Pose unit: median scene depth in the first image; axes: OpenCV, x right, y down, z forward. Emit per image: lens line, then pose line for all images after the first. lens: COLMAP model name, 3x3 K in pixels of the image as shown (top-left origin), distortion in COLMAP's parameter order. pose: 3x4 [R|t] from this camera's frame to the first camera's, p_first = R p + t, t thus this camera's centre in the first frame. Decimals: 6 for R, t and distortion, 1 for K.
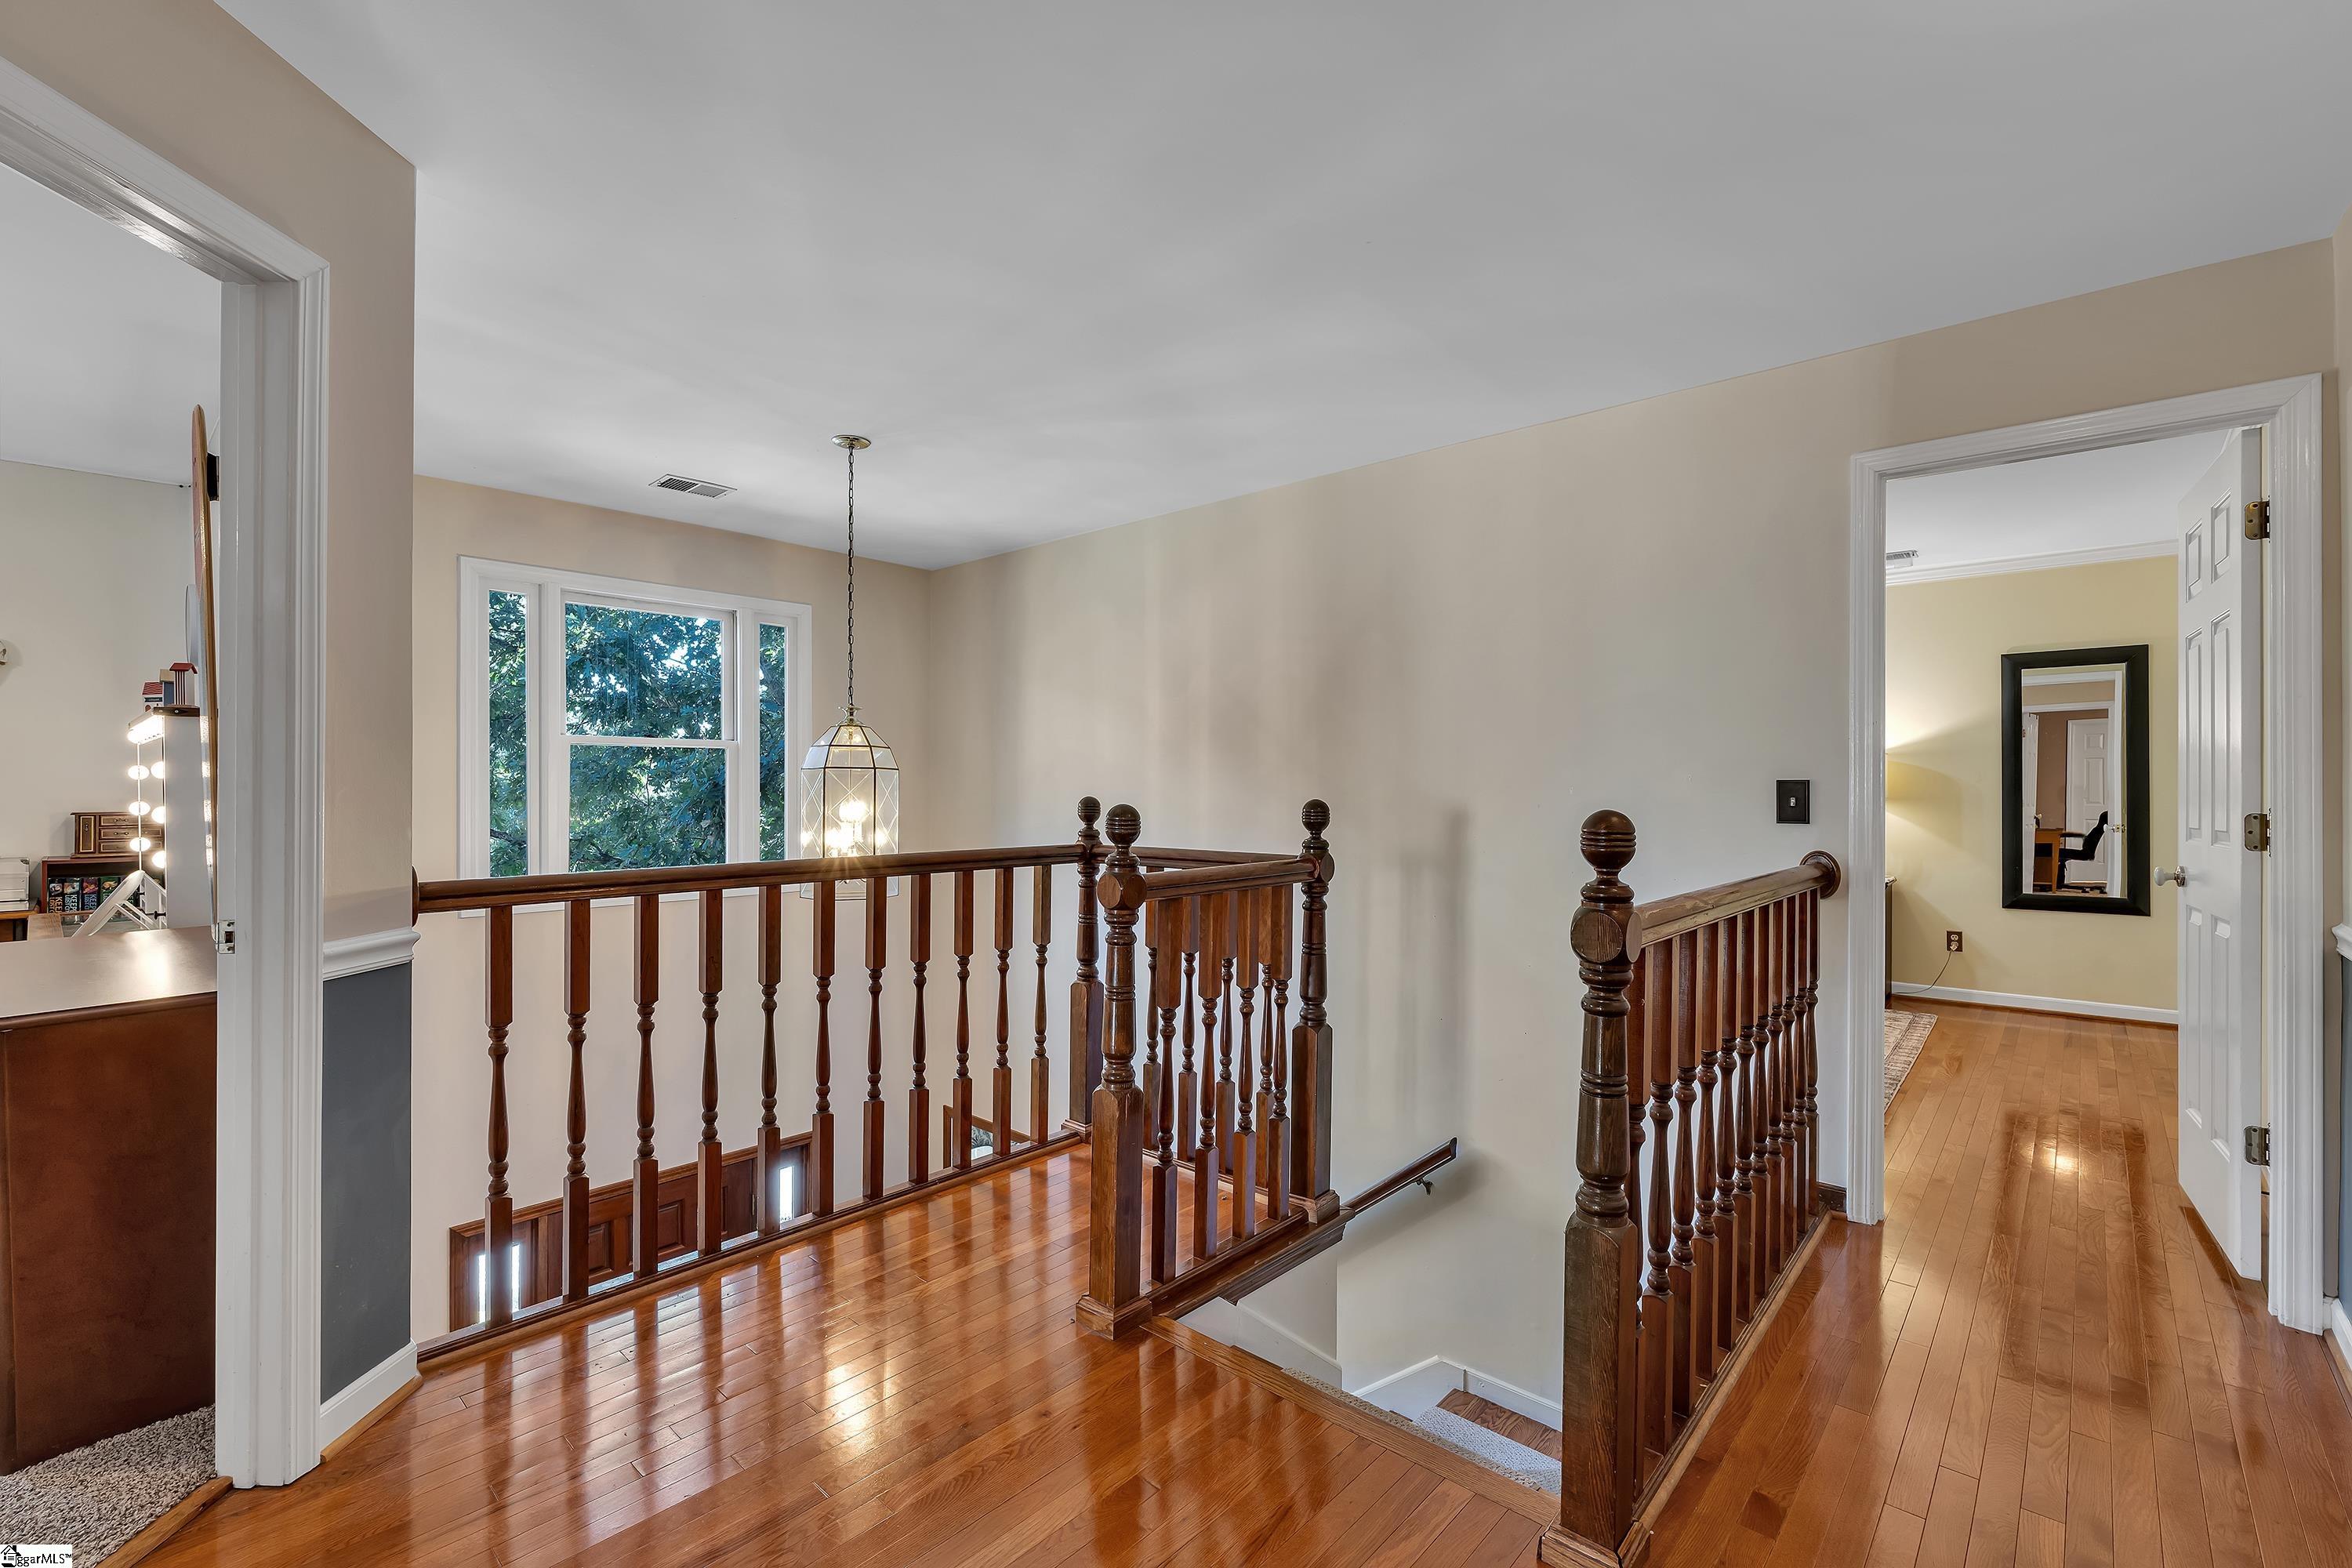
lens RADIAL K [[1018.2, 0, 1172.3], [0, 1018.2, 788.5], [0, 0, 1]] dist [-0.000616, -0.000095]
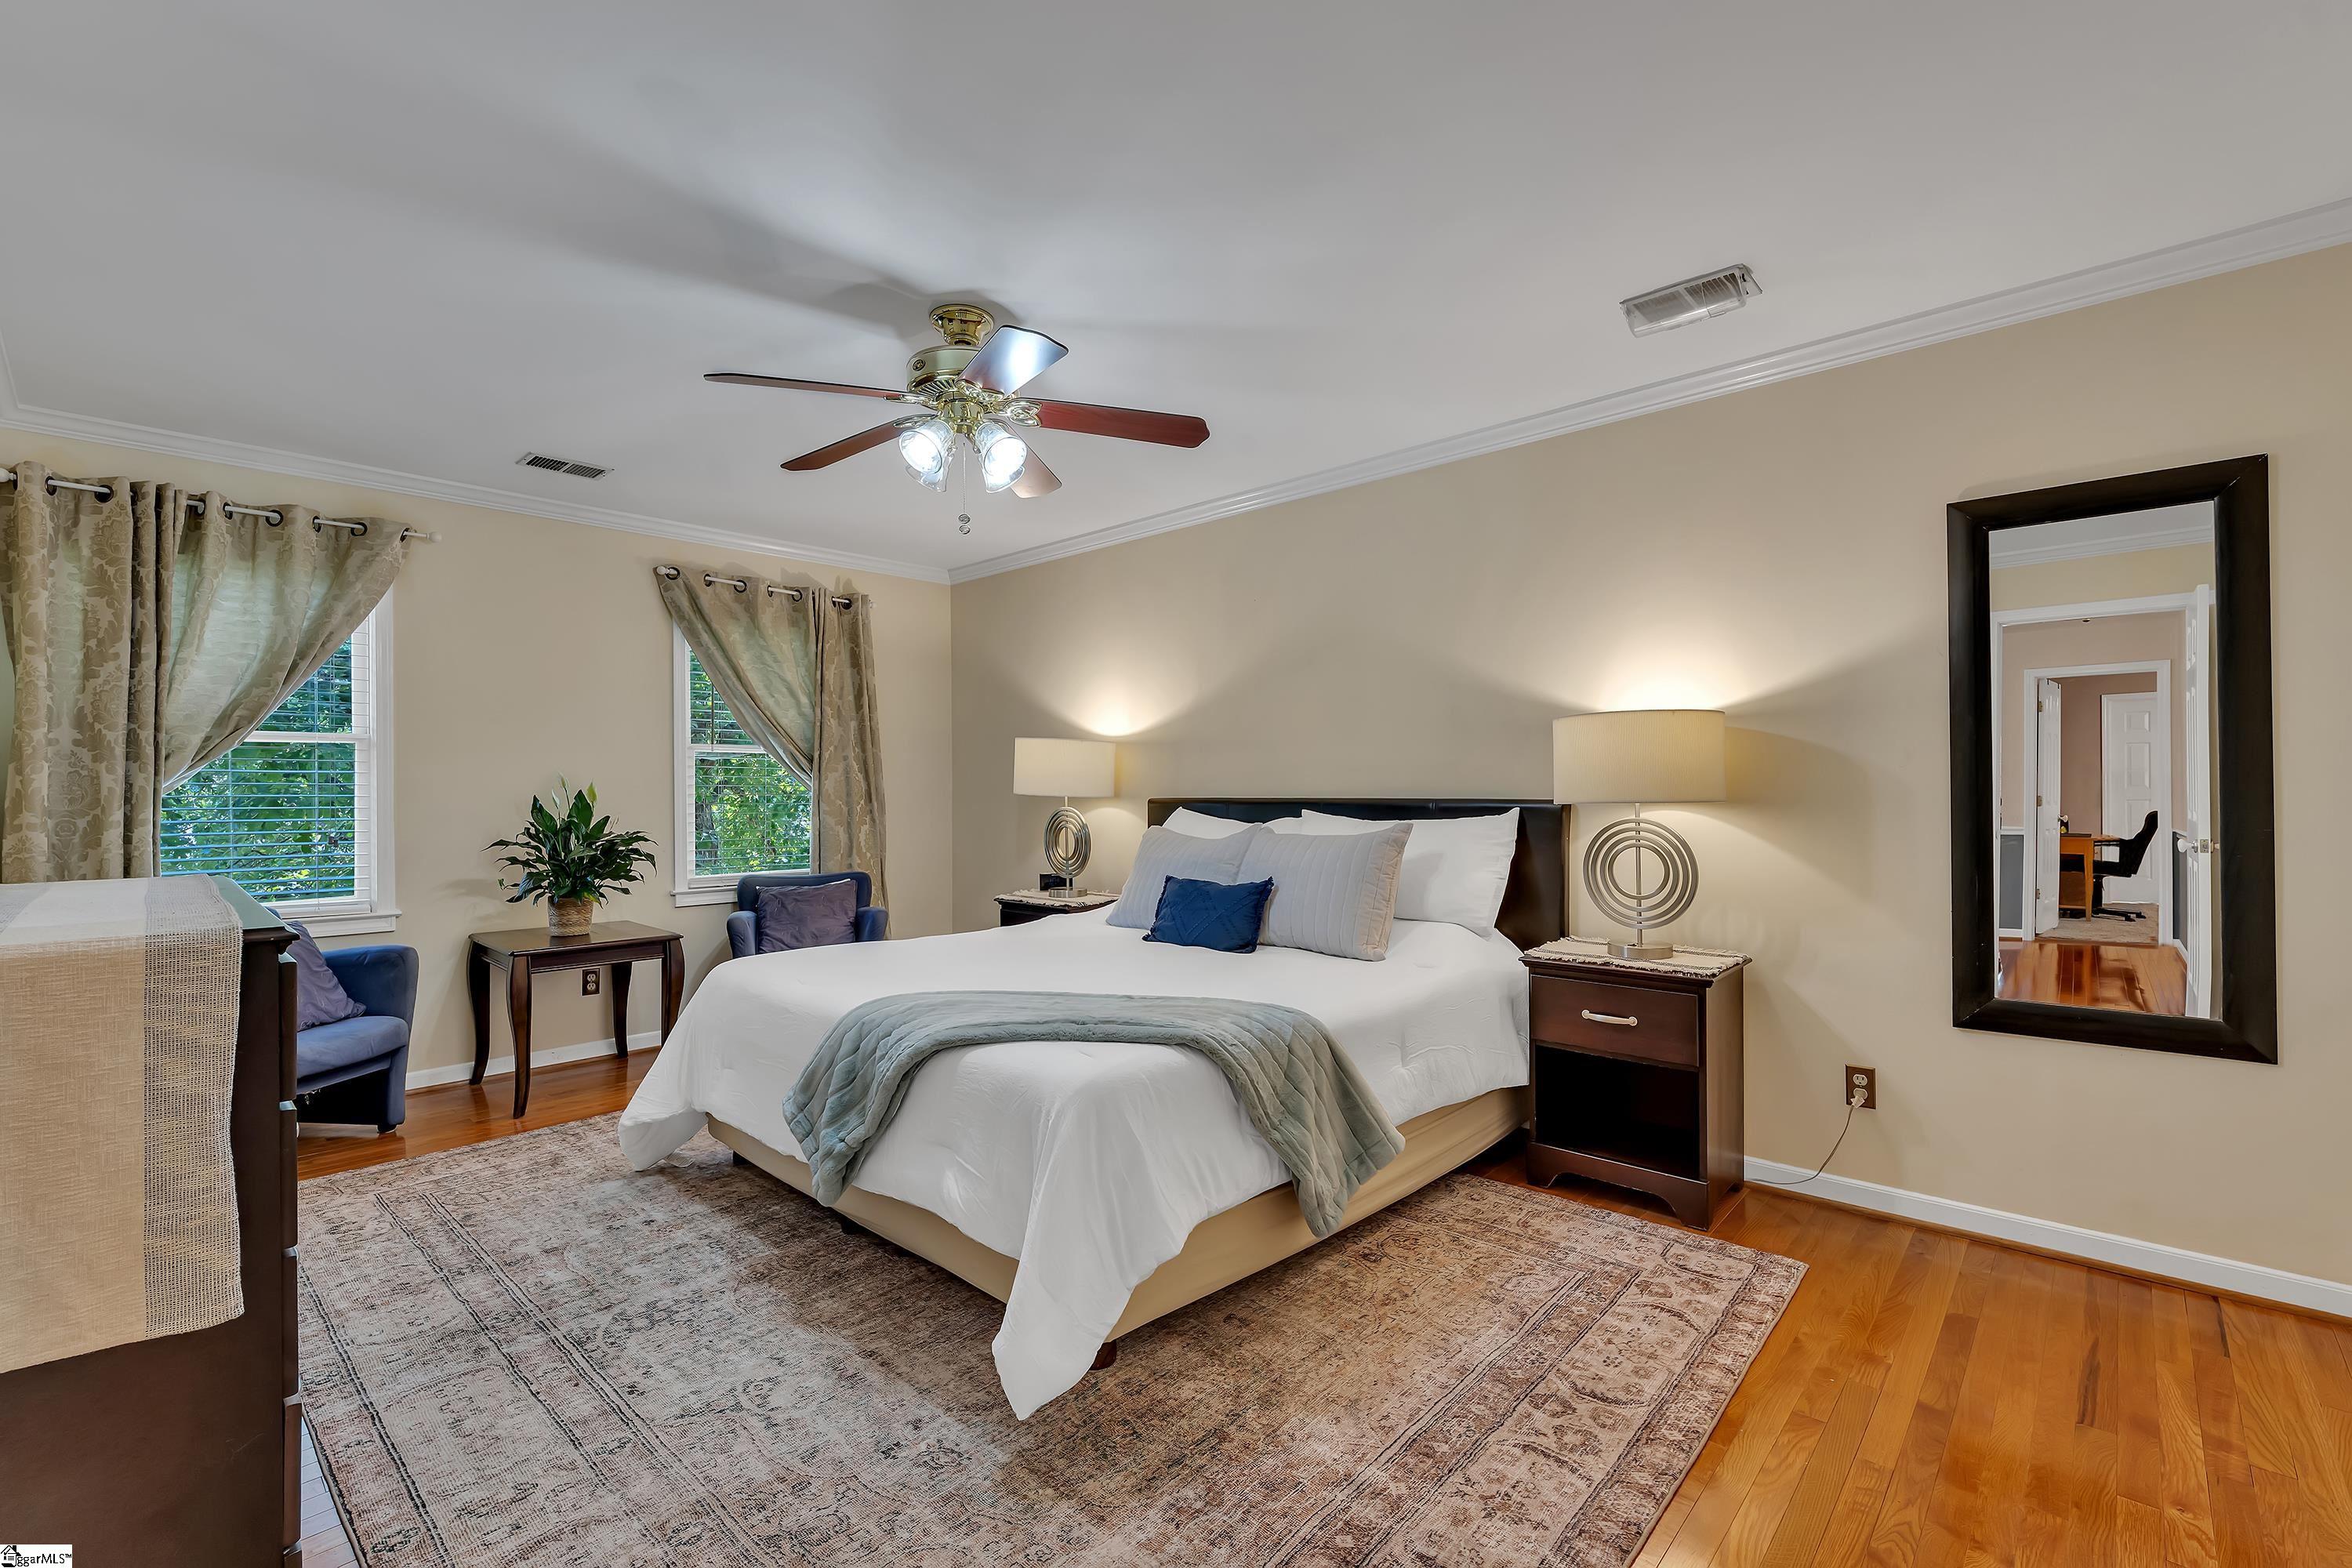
lens RADIAL K [[1043.4, 0, 1136.3], [0, 1043.4, 789.3], [0, 0, 1]] dist [-0.002631, -0.000638]
pose [[0.999528, -0.006297, -0.030053, 0.439389], [0.006253, 0.999979, -0.001580, 0.002789], [0.030063, 0.001391, 0.999547, 0.489340]]
